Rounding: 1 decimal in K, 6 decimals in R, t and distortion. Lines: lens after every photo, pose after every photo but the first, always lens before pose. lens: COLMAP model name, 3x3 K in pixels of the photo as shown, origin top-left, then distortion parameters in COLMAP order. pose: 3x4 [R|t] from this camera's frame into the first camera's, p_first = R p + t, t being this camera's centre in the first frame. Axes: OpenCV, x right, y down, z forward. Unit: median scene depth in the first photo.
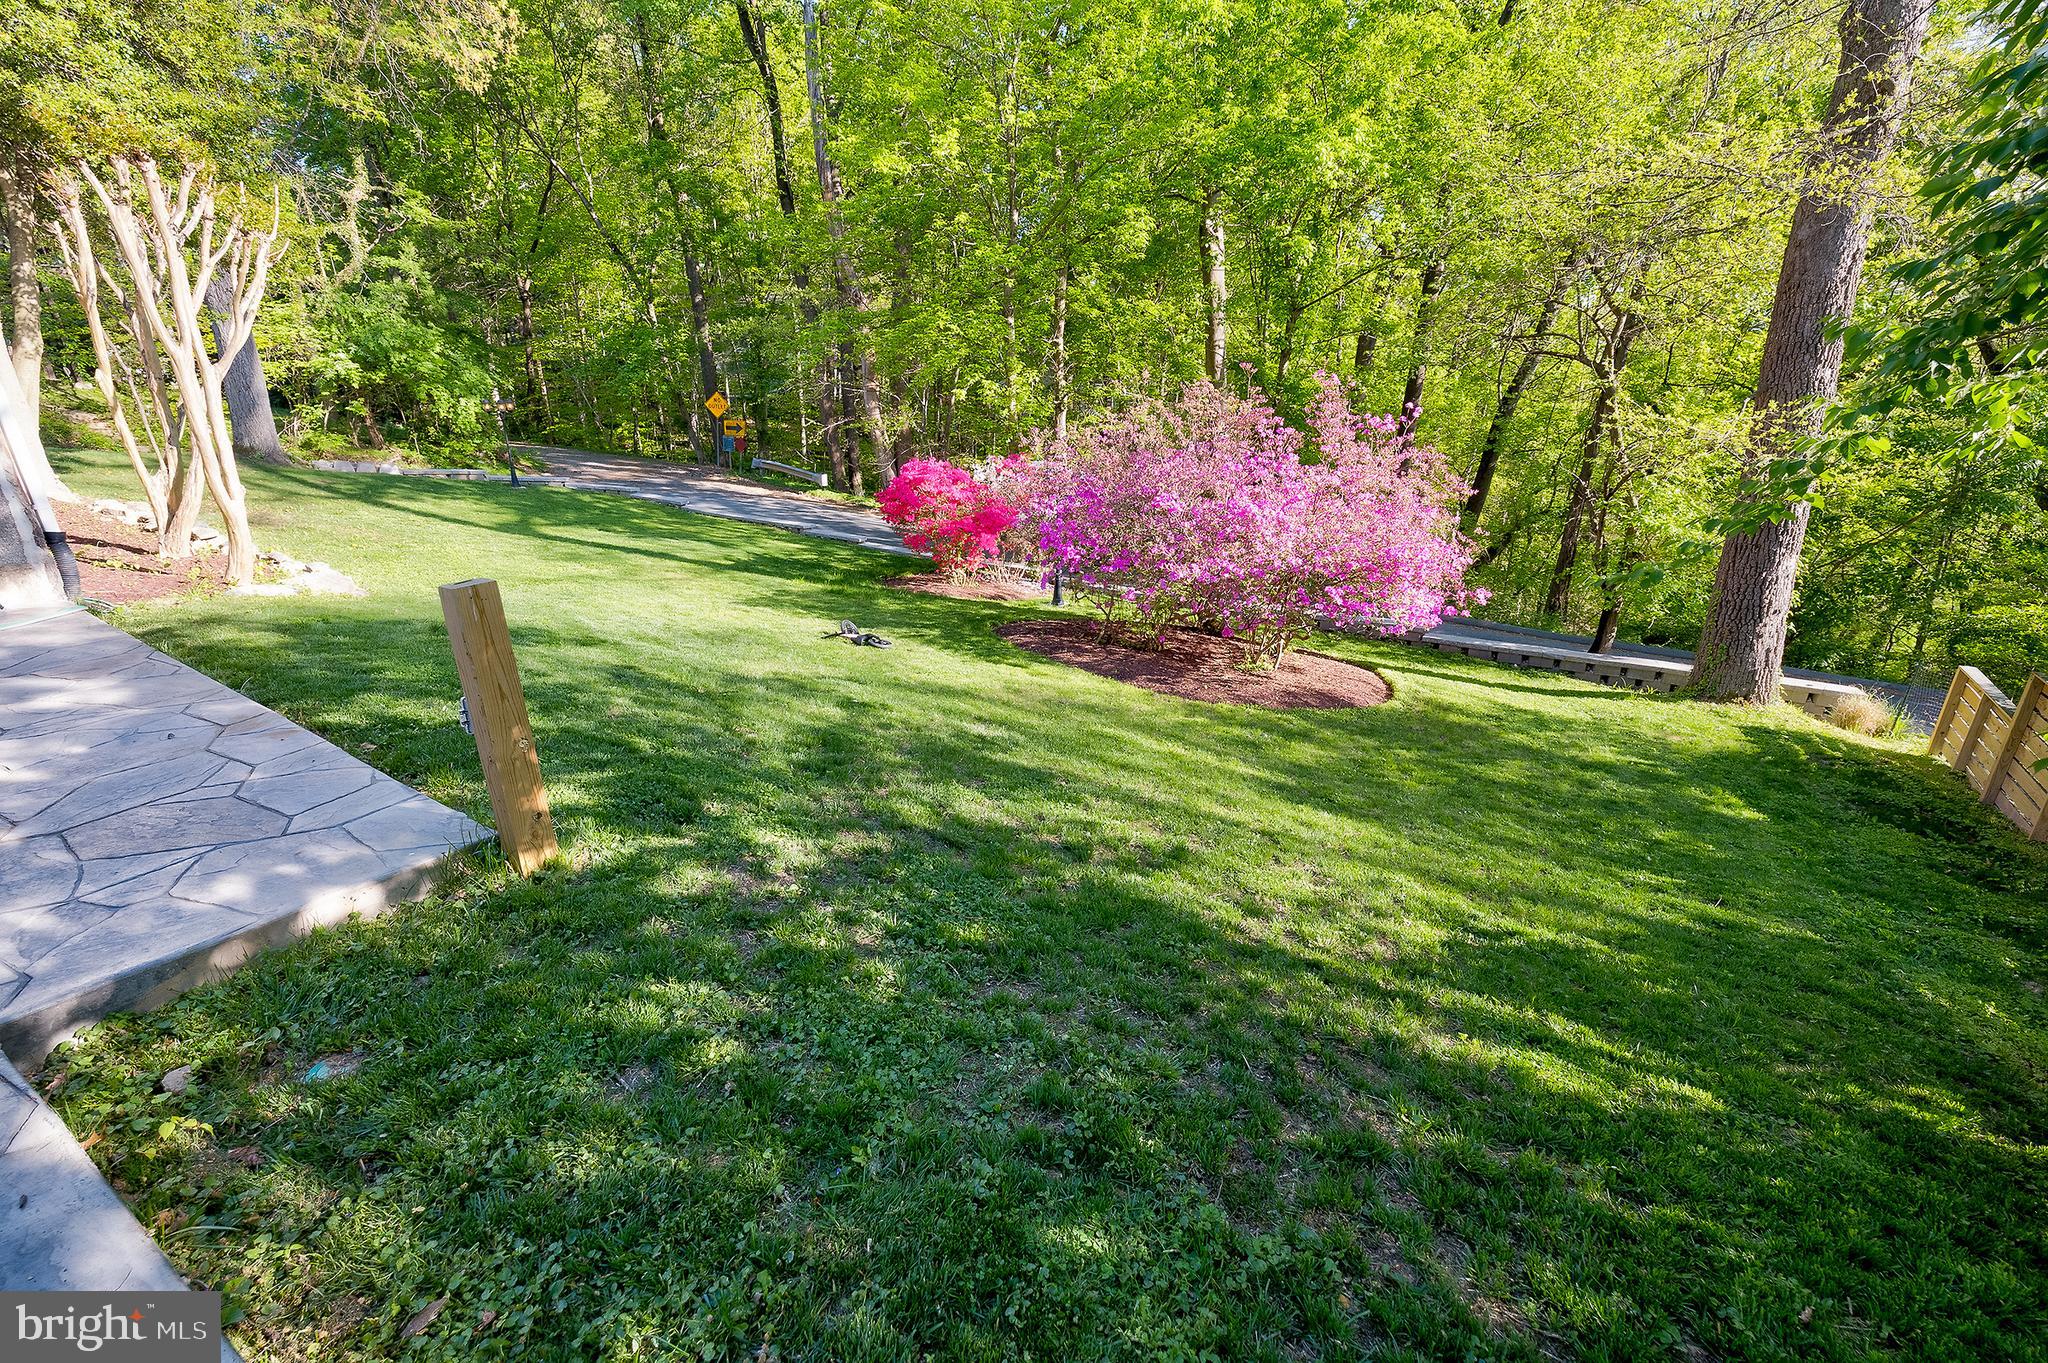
lens RADIAL K [[900.1, 0, 1024.0], [0, 900.1, 681.5], [0, 0, 1]] dist [0.000030, -0.000228]
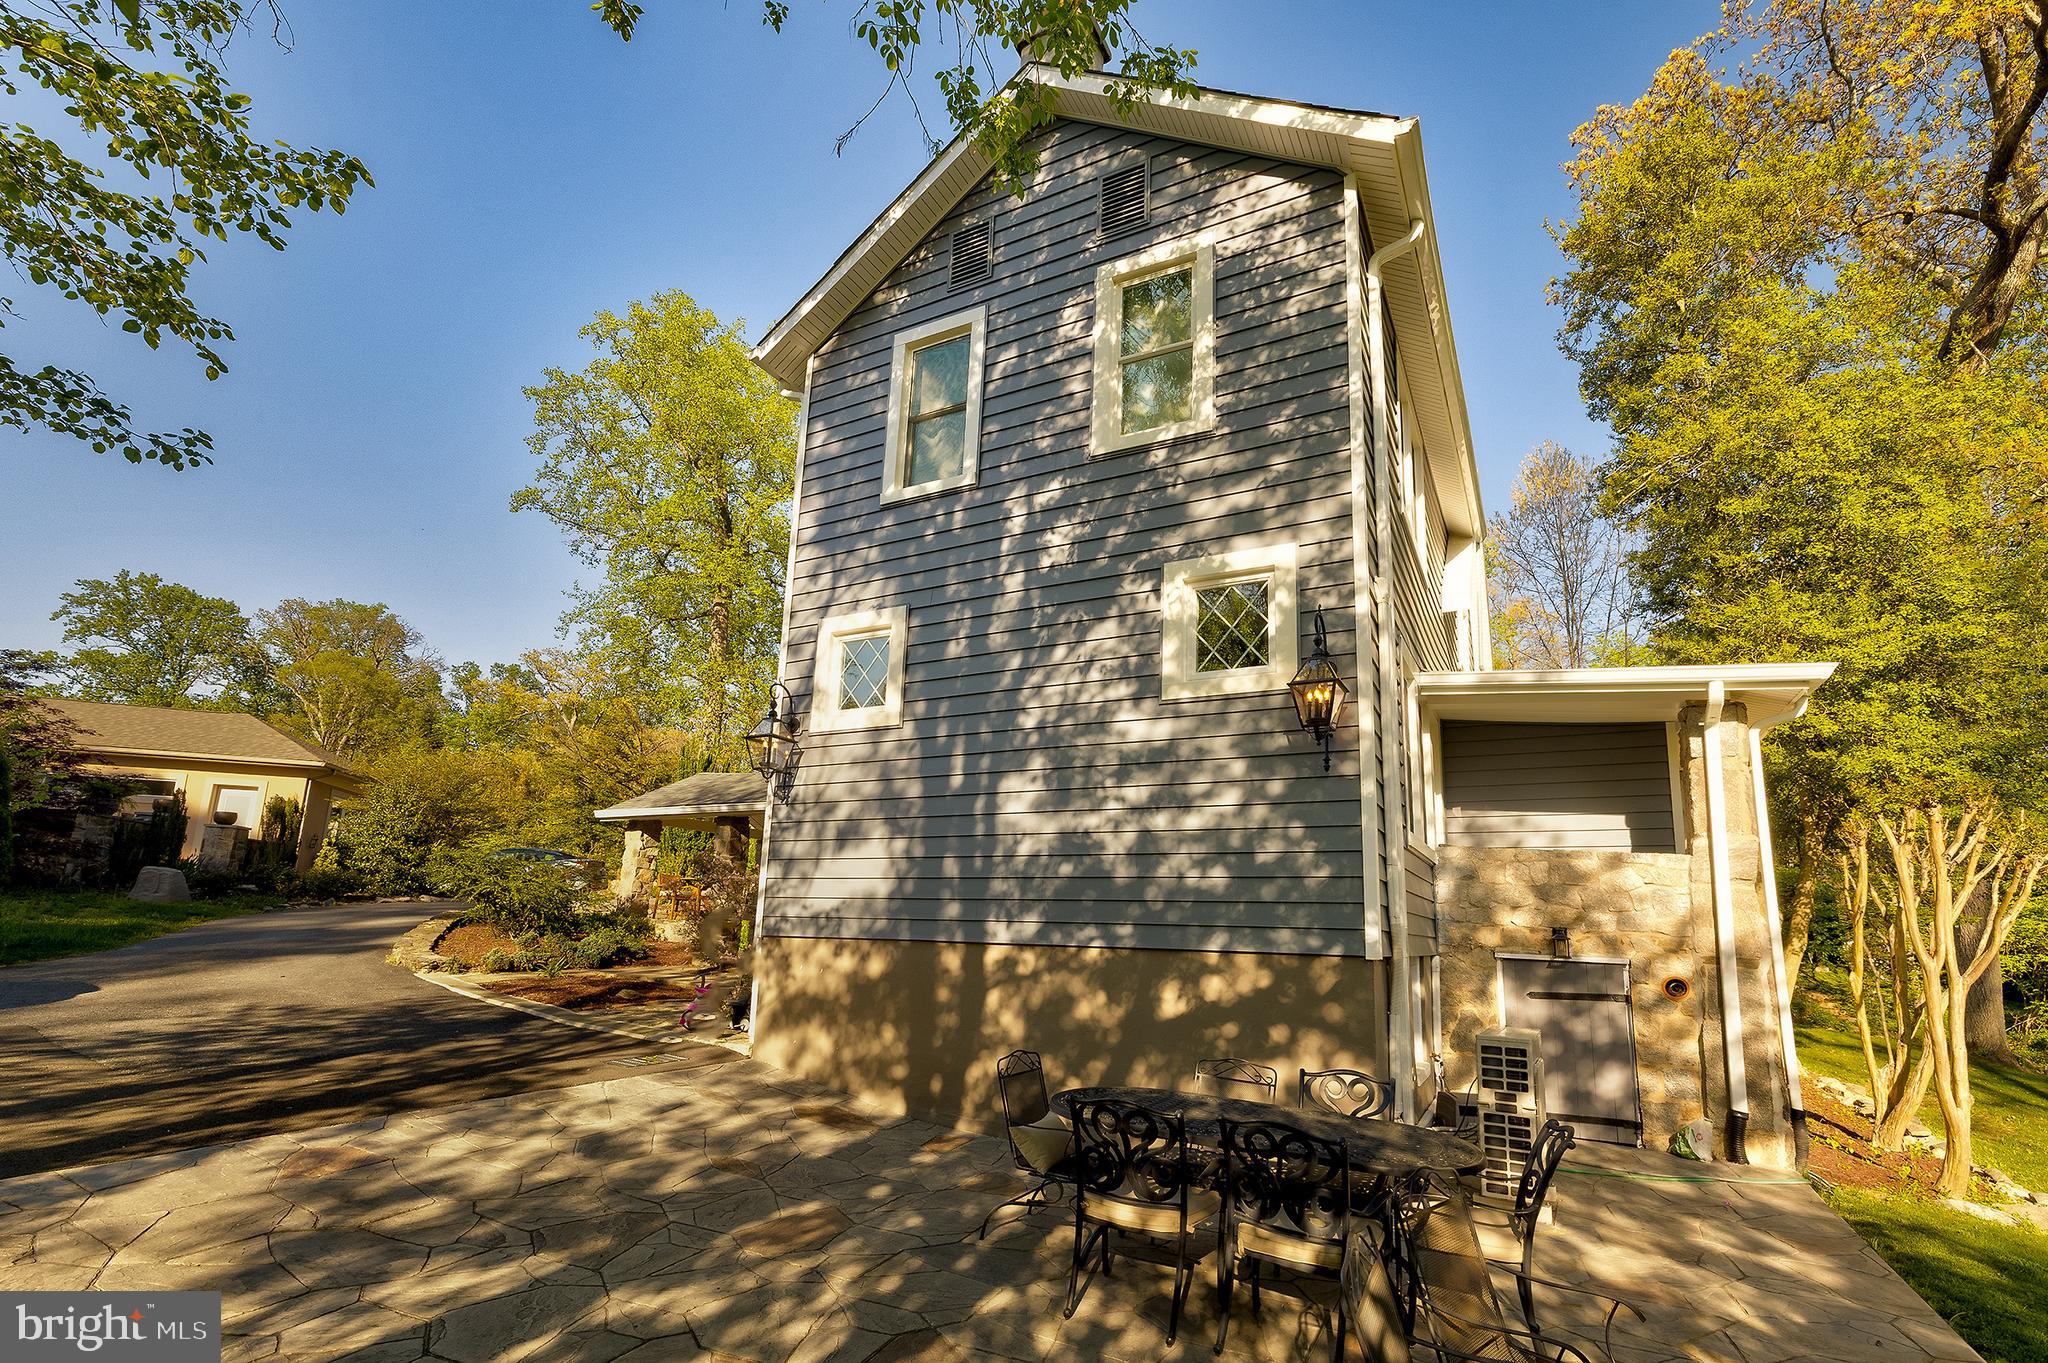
lens RADIAL K [[927.4, 0, 1025.8], [0, 927.4, 737.6], [0, 0, 1]] dist [0.000485, -0.000213]
pose [[0.111107, -0.160676, -0.980734, 0.062012], [-0.361106, 0.912866, -0.190467, -0.010917], [0.925882, 0.375311, 0.043404, -0.134136]]
